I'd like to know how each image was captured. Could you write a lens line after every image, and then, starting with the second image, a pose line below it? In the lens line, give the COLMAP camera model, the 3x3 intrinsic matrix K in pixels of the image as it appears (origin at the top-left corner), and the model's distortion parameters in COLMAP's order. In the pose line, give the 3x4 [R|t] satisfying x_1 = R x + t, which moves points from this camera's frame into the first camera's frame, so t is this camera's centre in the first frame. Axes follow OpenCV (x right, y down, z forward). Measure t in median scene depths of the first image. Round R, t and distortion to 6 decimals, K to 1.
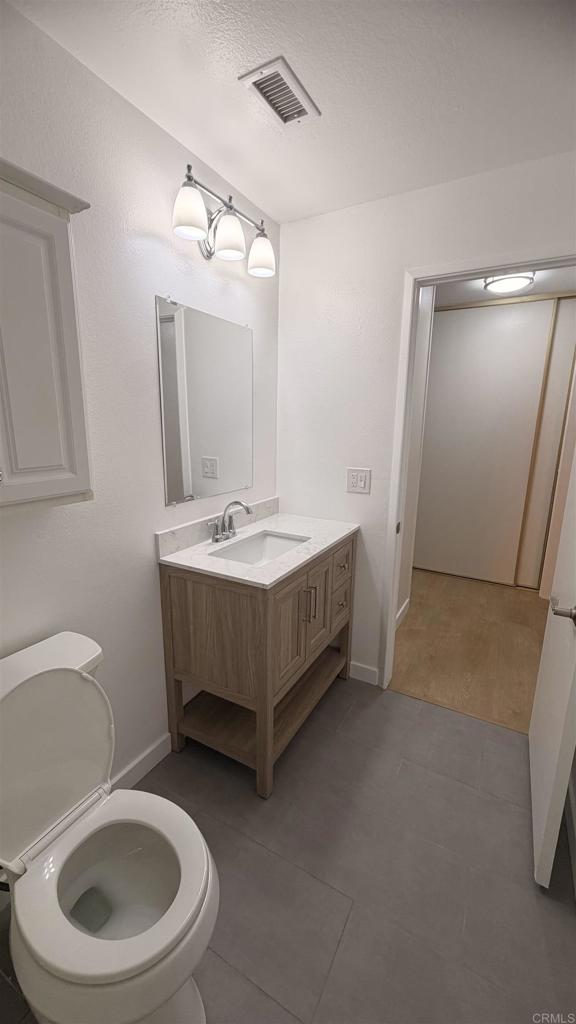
lens RADIAL K [[412.9, 0, 288.0], [0, 412.9, 512.0], [0, 0, 1]] dist [0.000931, 0.000040]
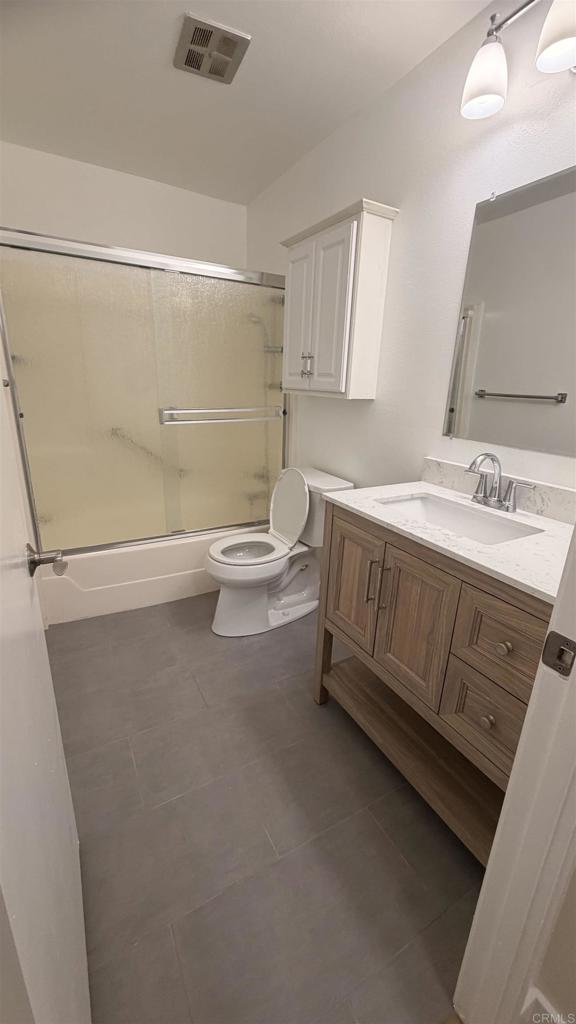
lens RADIAL K [[412.9, 0, 288.0], [0, 412.9, 512.0], [0, 0, 1]] dist [0.000931, 0.000040]
pose [[-0.533191, 0.221754, -0.816414, 0.760932], [-0.230988, 0.890206, 0.392654, -0.155542], [0.813850, 0.397942, -0.423428, 1.202524]]
